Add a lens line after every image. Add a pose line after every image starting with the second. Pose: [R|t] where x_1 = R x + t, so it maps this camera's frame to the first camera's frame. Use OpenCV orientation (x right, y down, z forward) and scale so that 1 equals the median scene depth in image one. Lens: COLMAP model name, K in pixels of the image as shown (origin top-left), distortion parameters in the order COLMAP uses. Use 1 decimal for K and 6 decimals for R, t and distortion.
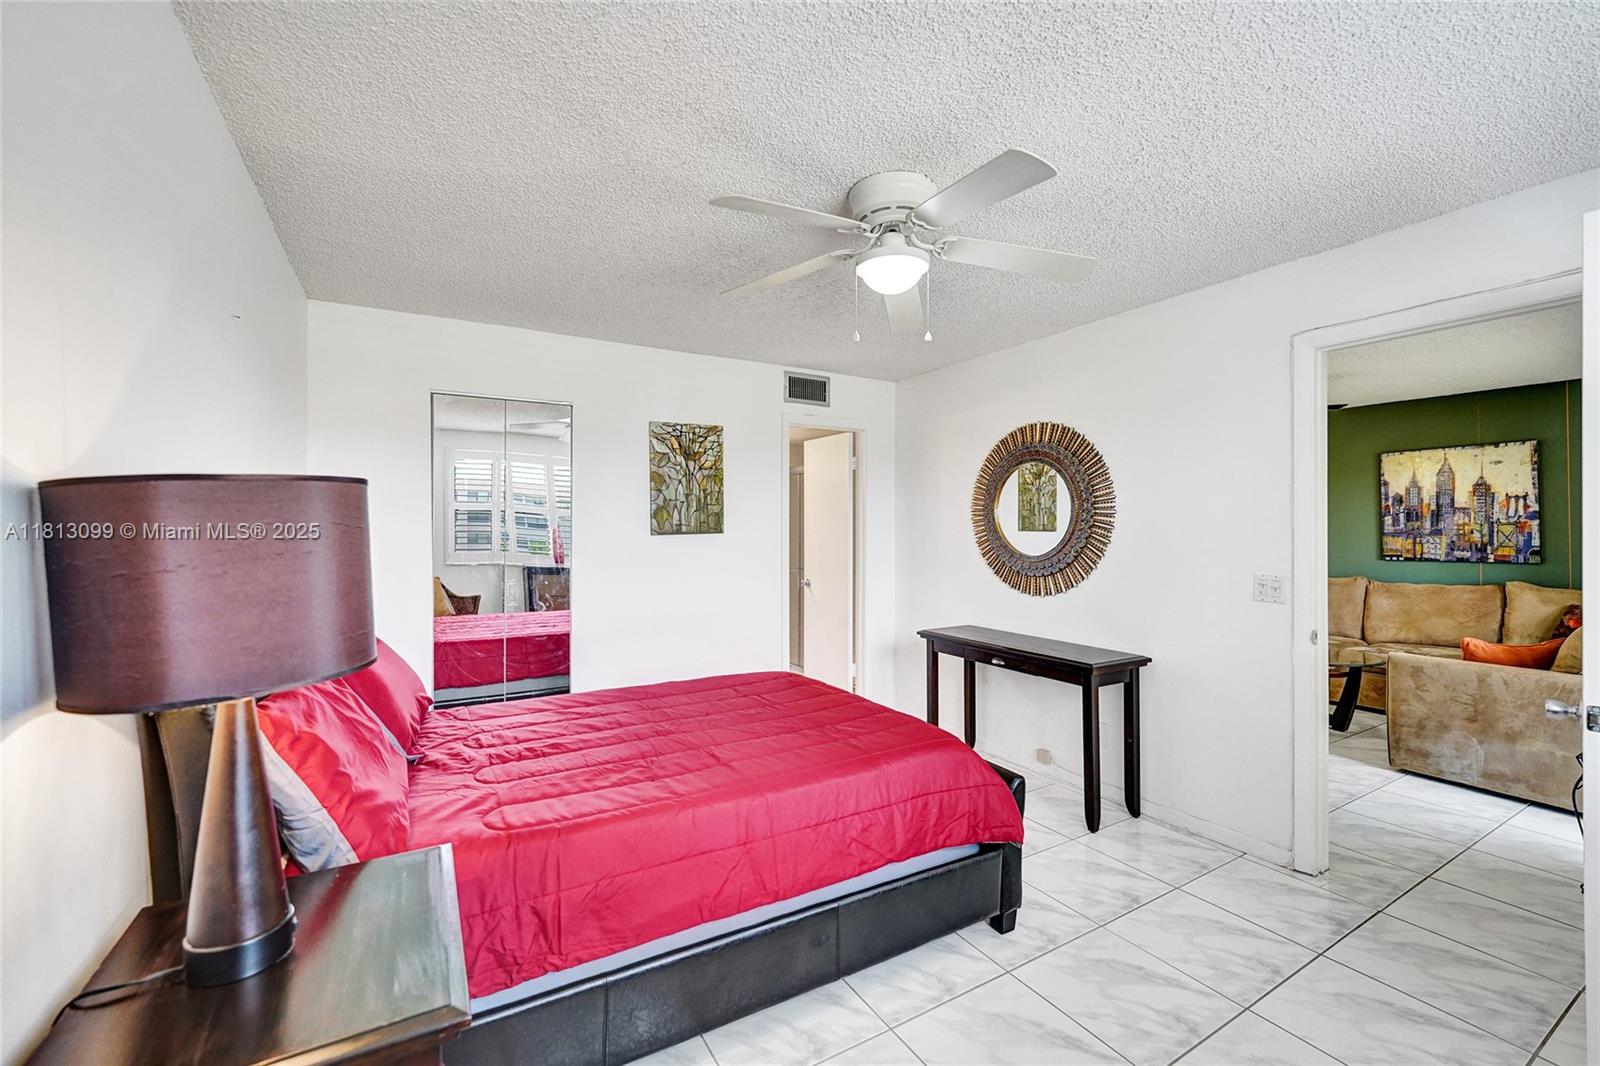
lens RADIAL K [[647.4, 0, 800.0], [0, 647.4, 533.0], [0, 0, 1]] dist [0.011729, -0.000030]
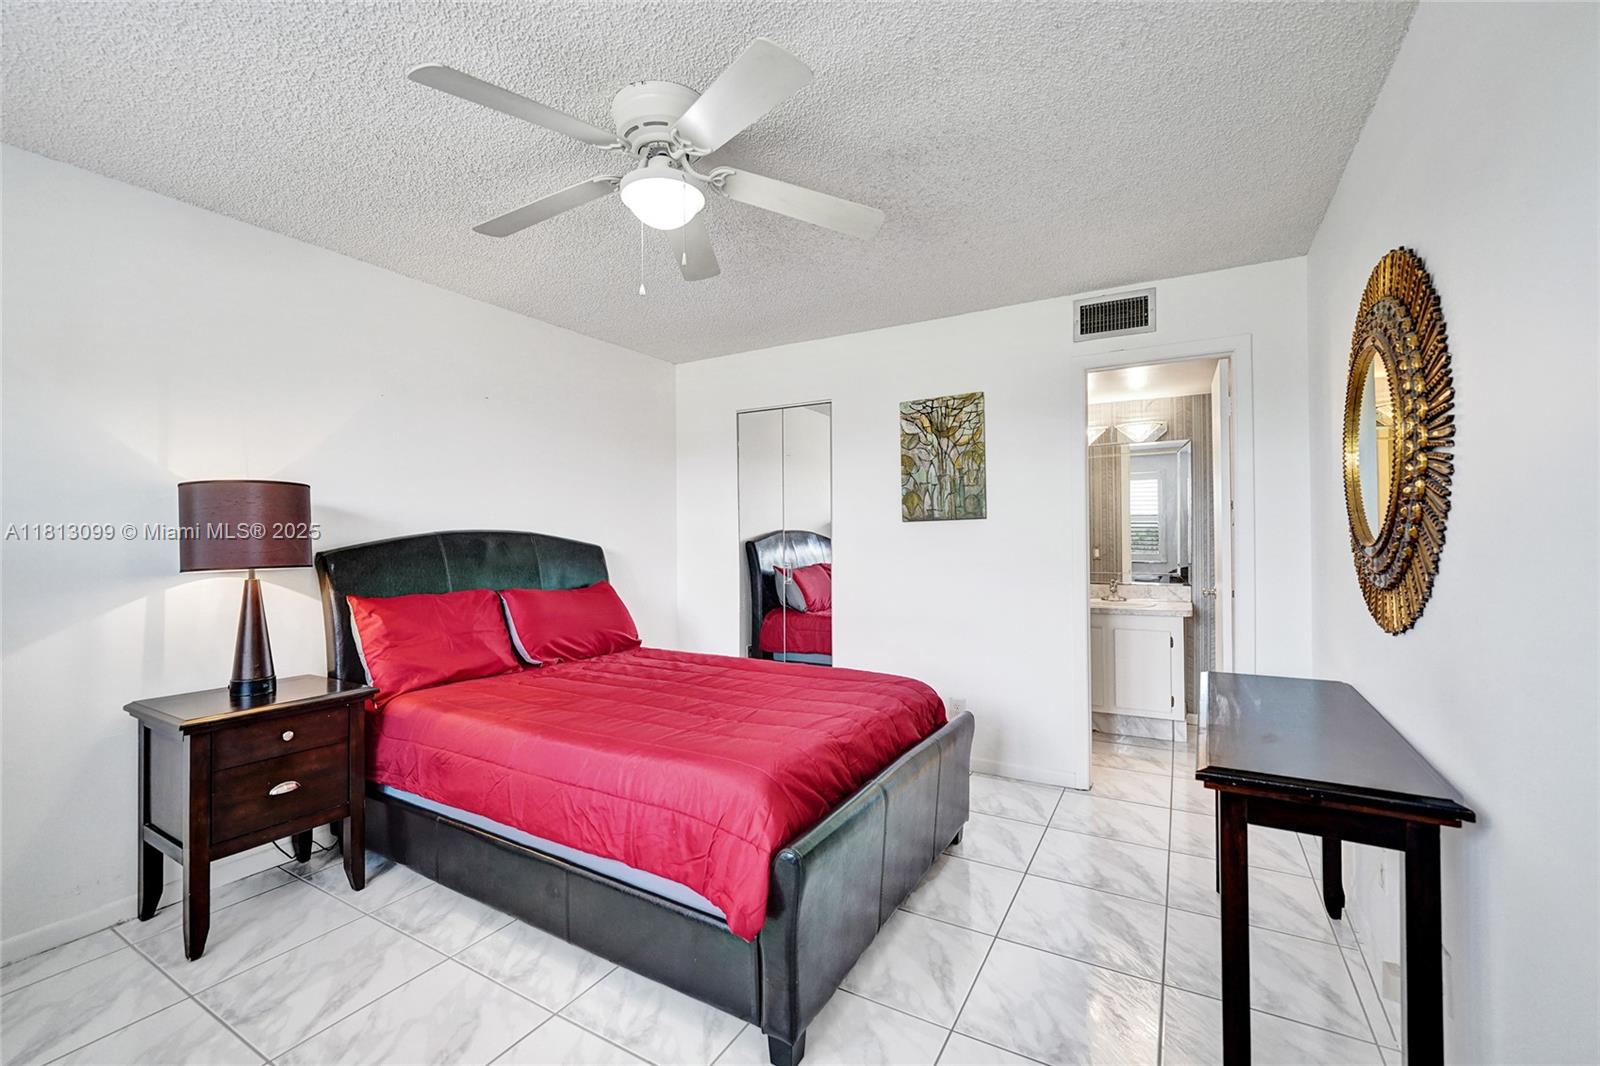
lens RADIAL K [[670.7, 0, 800.0], [0, 670.7, 533.0], [0, 0, 1]] dist [-0.016196, -0.000062]
pose [[0.489899, -0.008542, -0.871737, 0.541391], [-0.000683, 0.999948, -0.010182, 0.029007], [0.871779, 0.005583, 0.489868, 0.378985]]
